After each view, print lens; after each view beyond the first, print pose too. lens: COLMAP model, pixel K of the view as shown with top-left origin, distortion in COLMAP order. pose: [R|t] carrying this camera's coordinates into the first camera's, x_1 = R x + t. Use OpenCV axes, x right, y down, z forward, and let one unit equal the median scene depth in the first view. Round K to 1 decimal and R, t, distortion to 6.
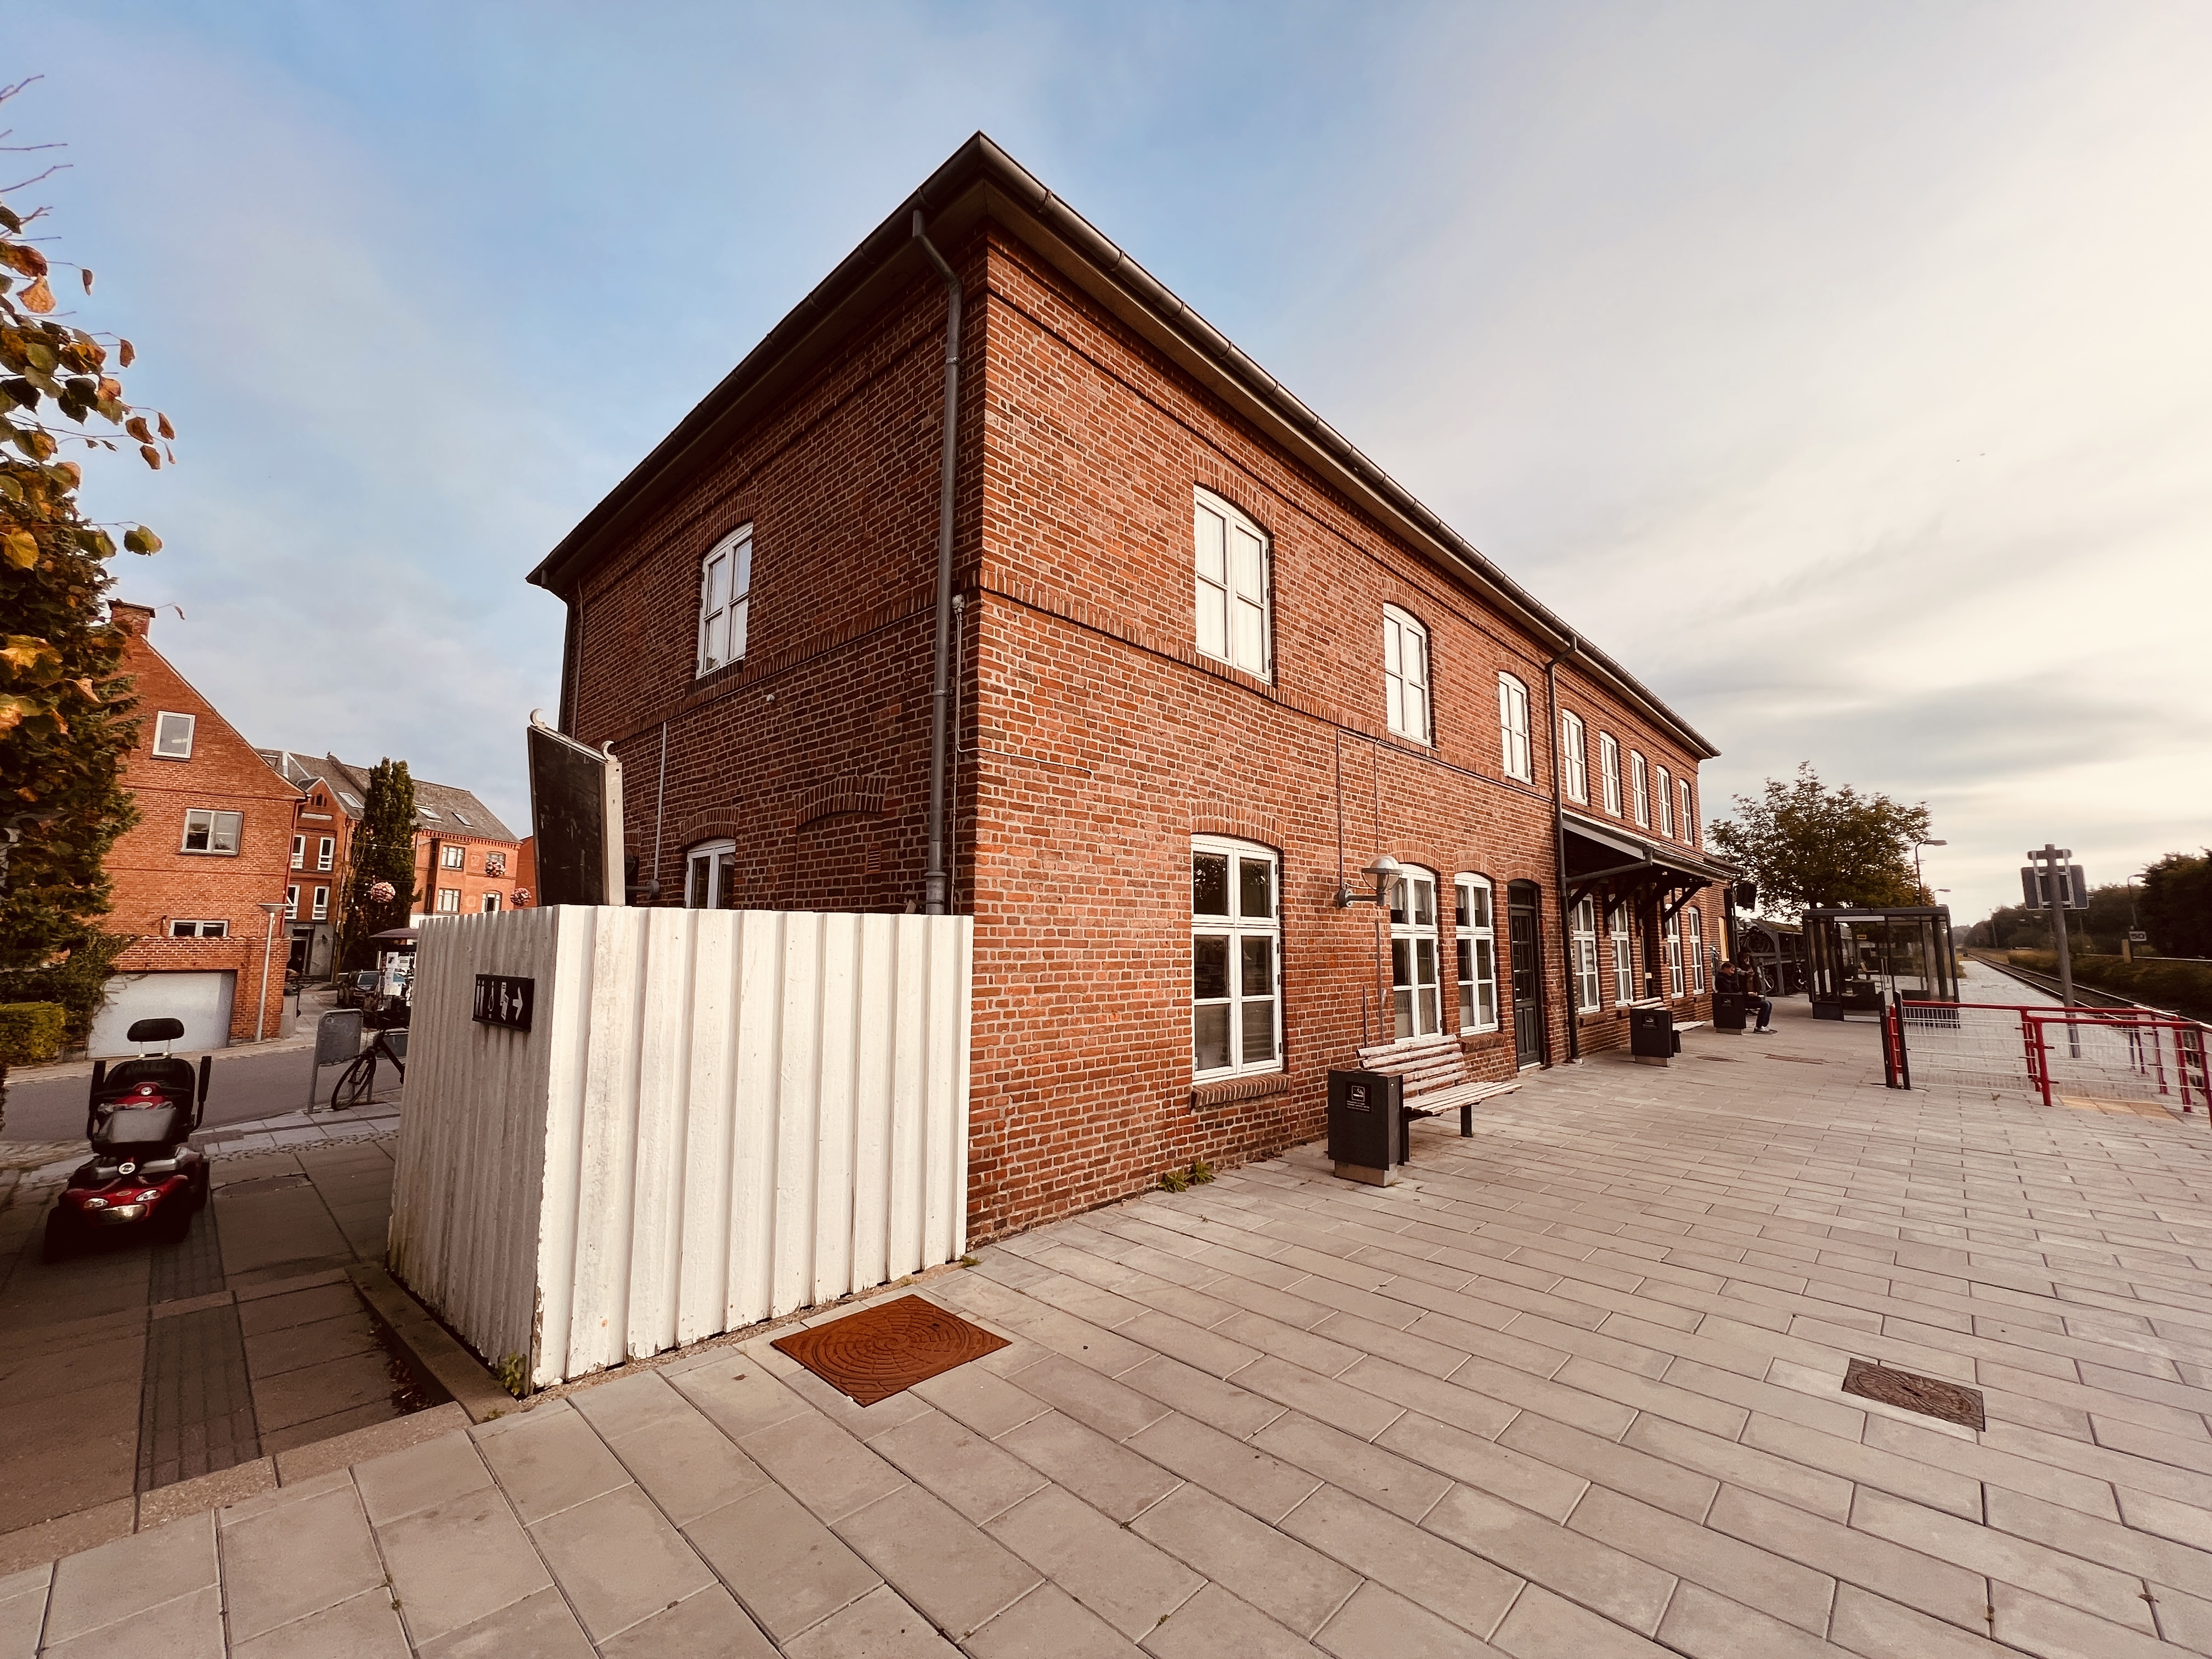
lens RADIAL K [[890.3, 0, 1109.0], [0, 890.3, 828.7], [0, 0, 1]] dist [-0.000666, 0.000100]
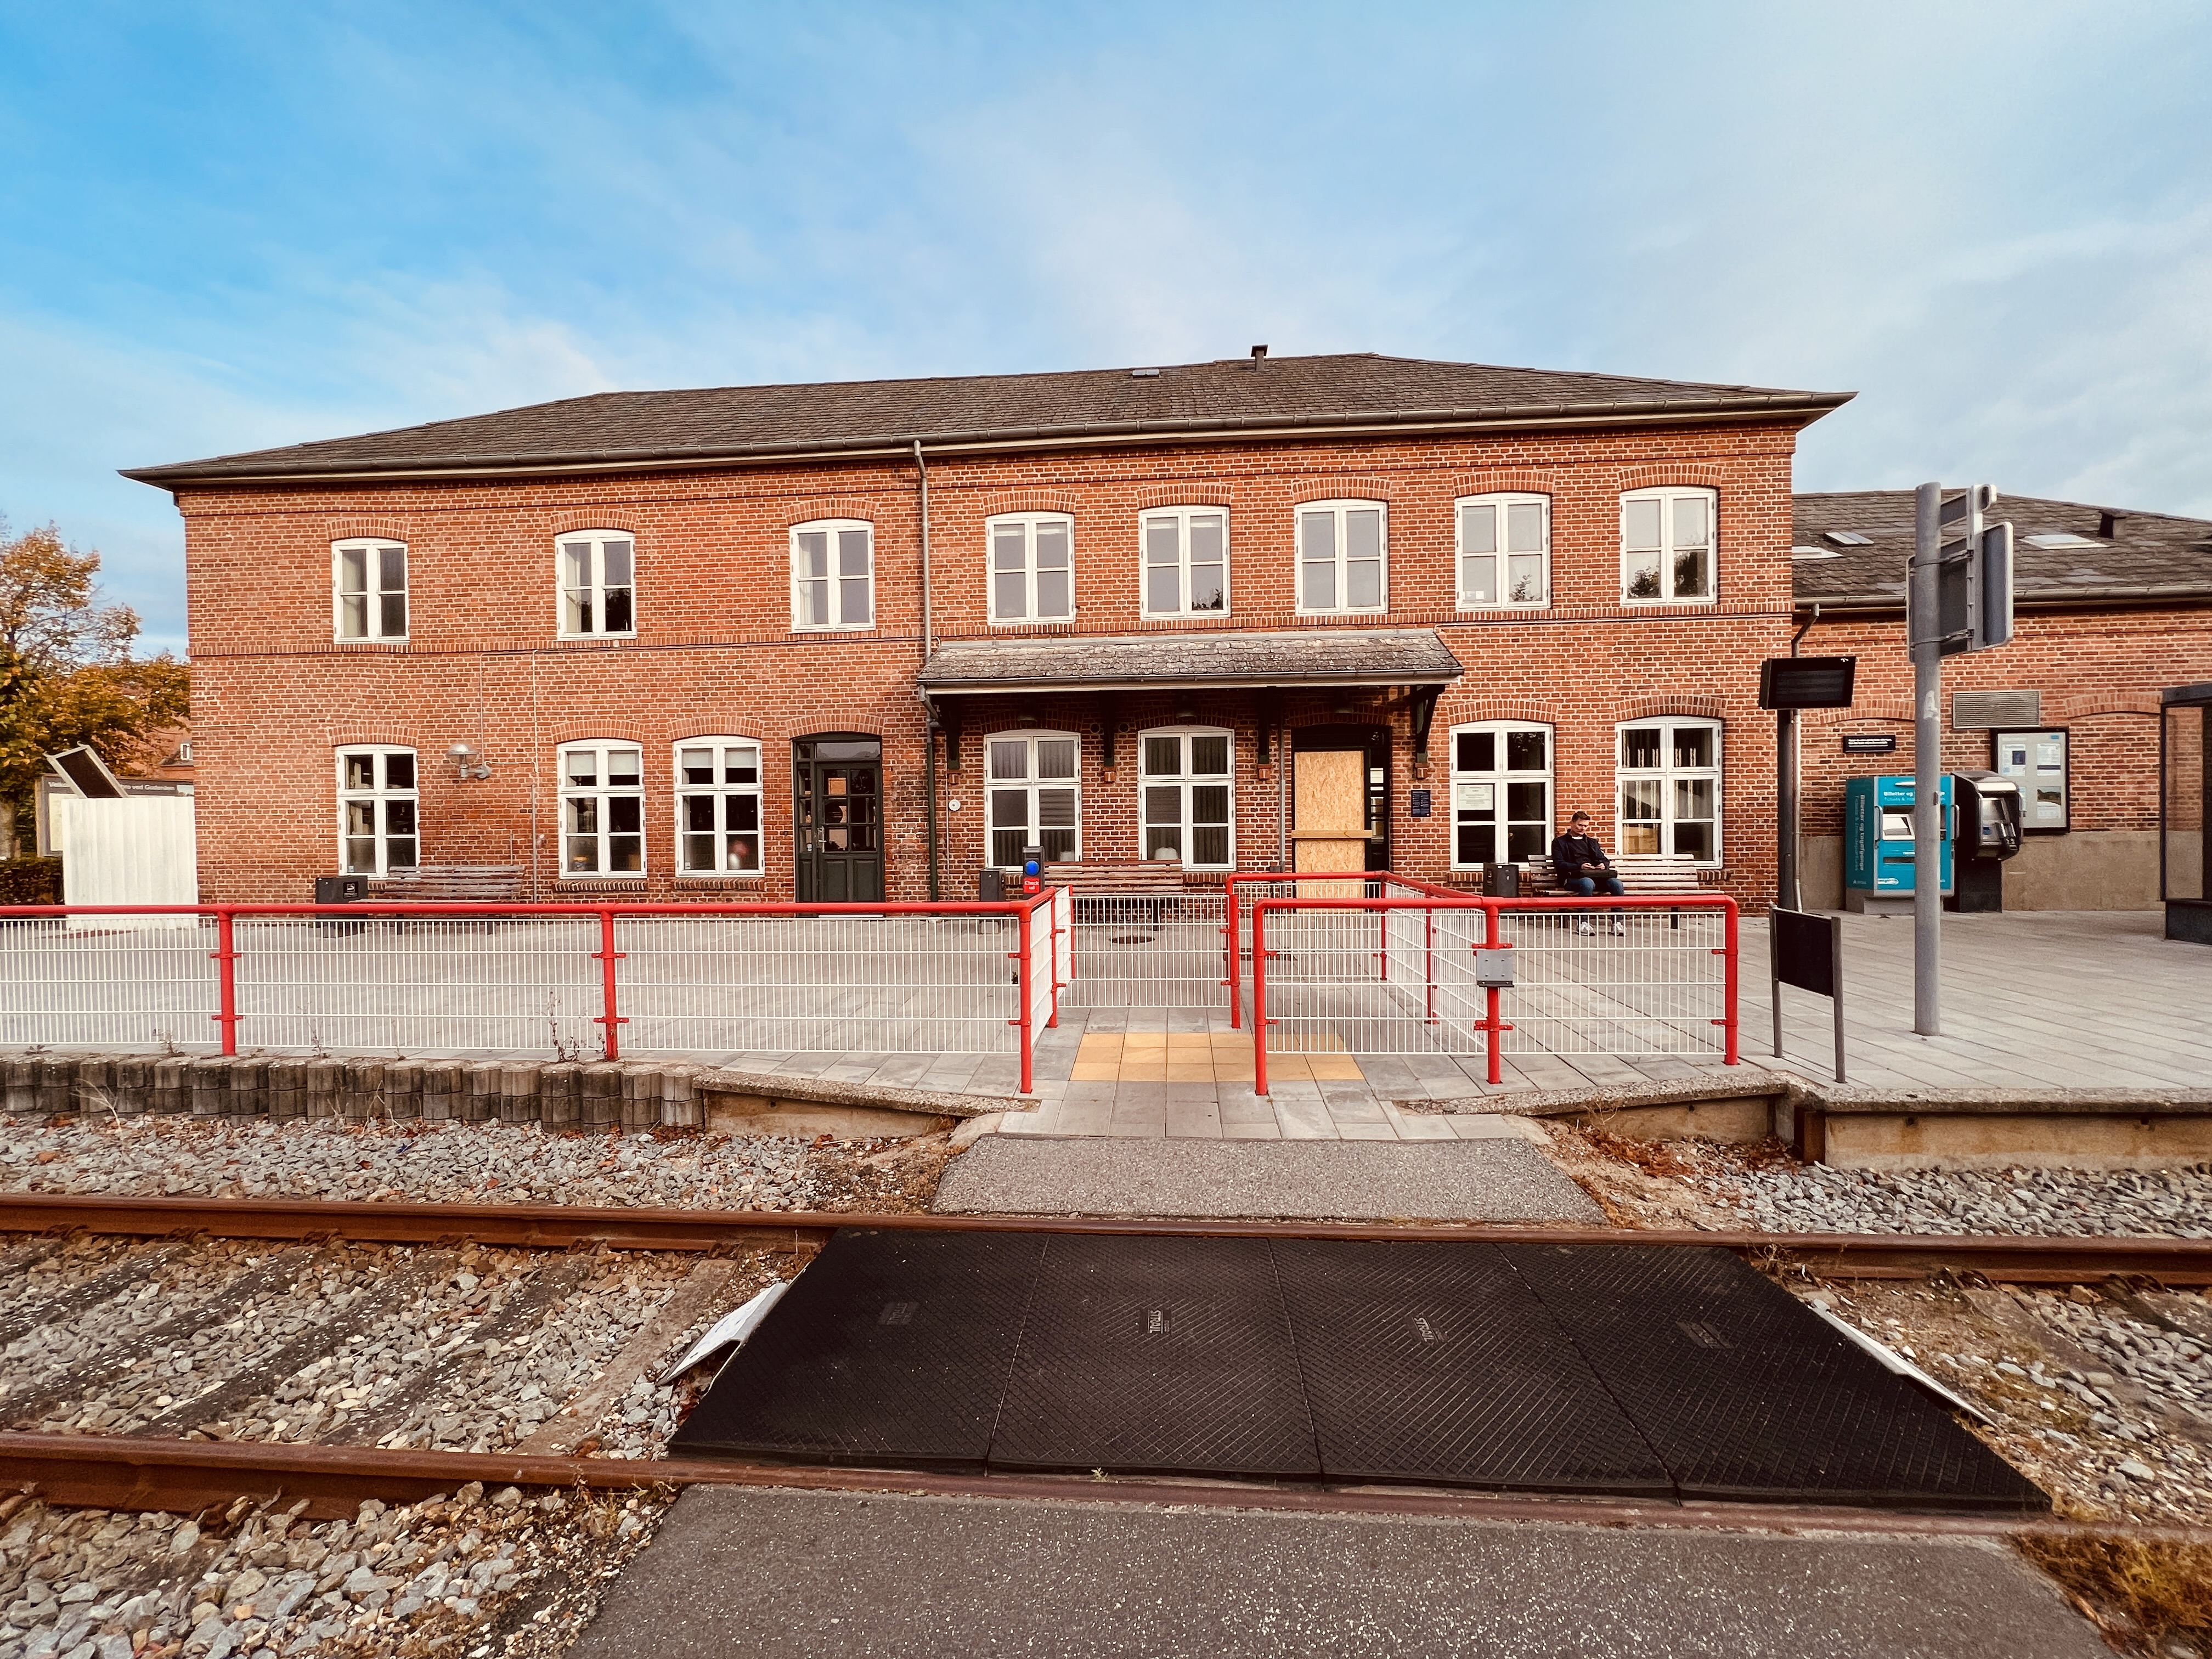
lens RADIAL K [[1018.3, 0, 1096.2], [0, 1018.3, 818.0], [0, 0, 1]] dist [-0.010304, 0.000031]
pose [[0.625551, -0.002979, -0.780178, 2.903195], [0.115818, 0.989267, 0.089086, 0.159800], [0.771539, -0.146086, 0.619182, 0.965412]]
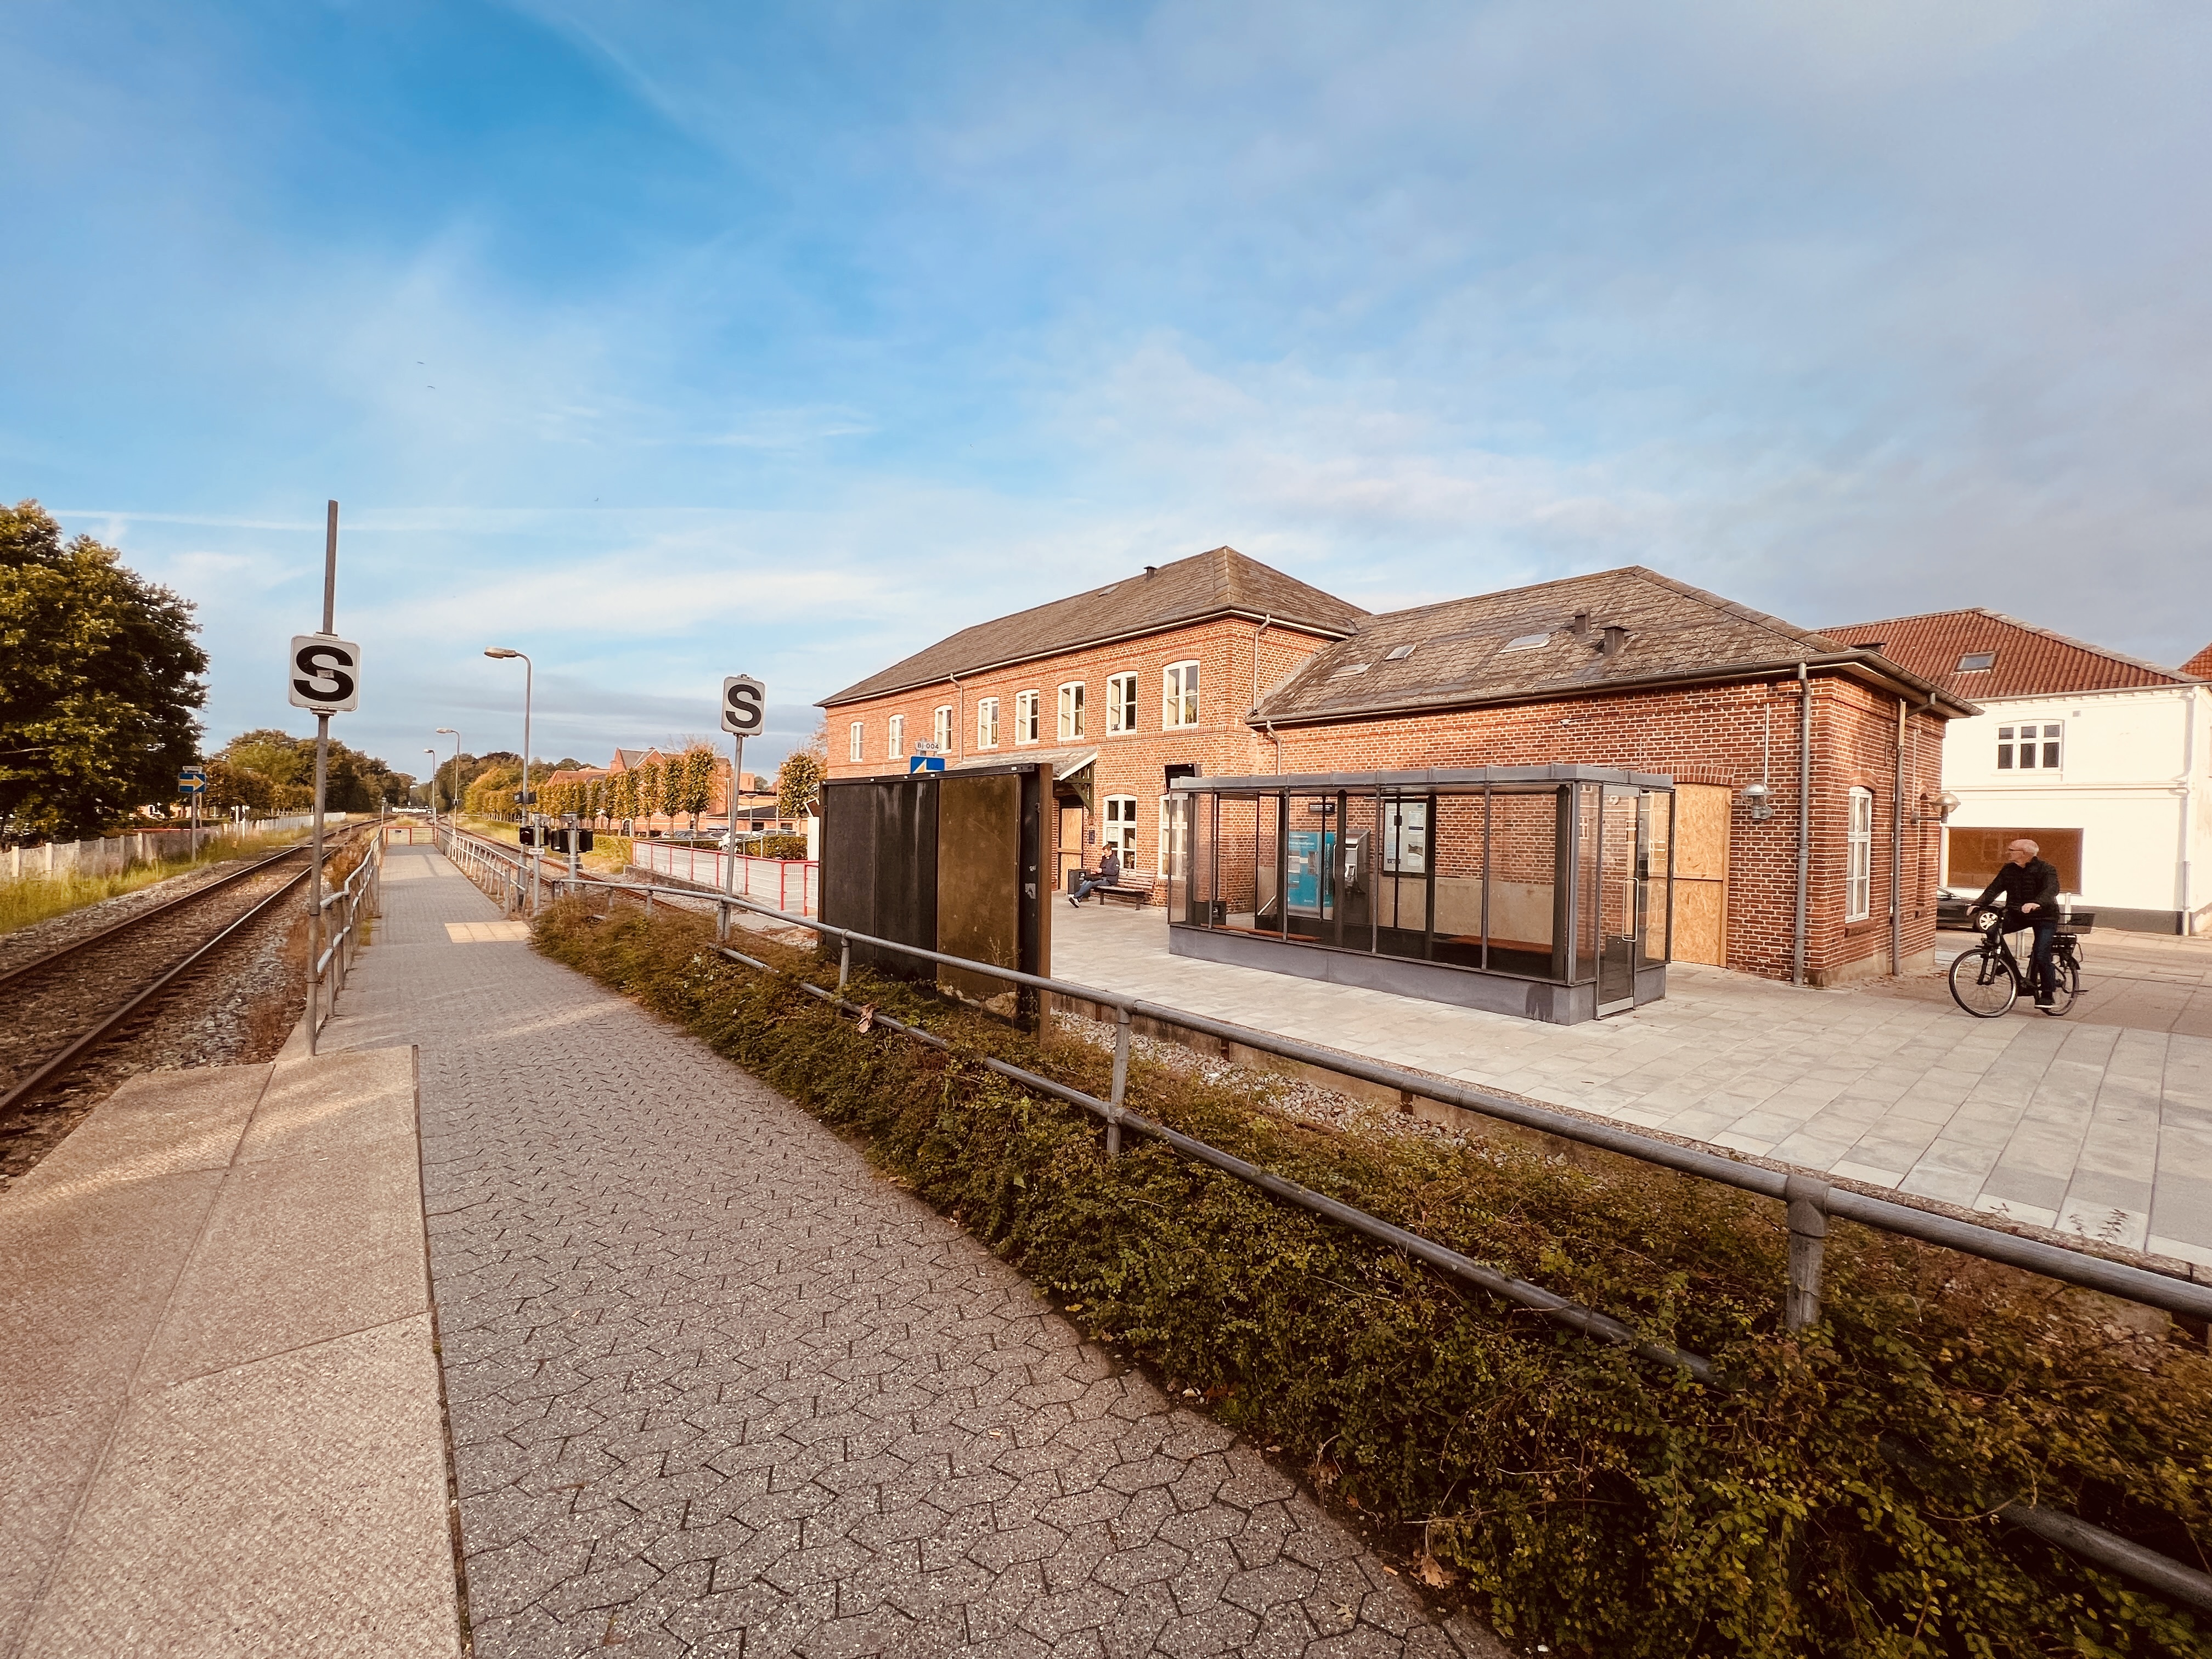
lens RADIAL K [[890.3, 0, 1109.0], [0, 890.3, 828.7], [0, 0, 1]] dist [-0.000666, 0.000100]
pose [[-0.128268, -0.014965, -0.991627, 5.087958], [0.093804, 0.995220, -0.027153, 0.455651], [0.987293, -0.096502, -0.126252, 3.236963]]
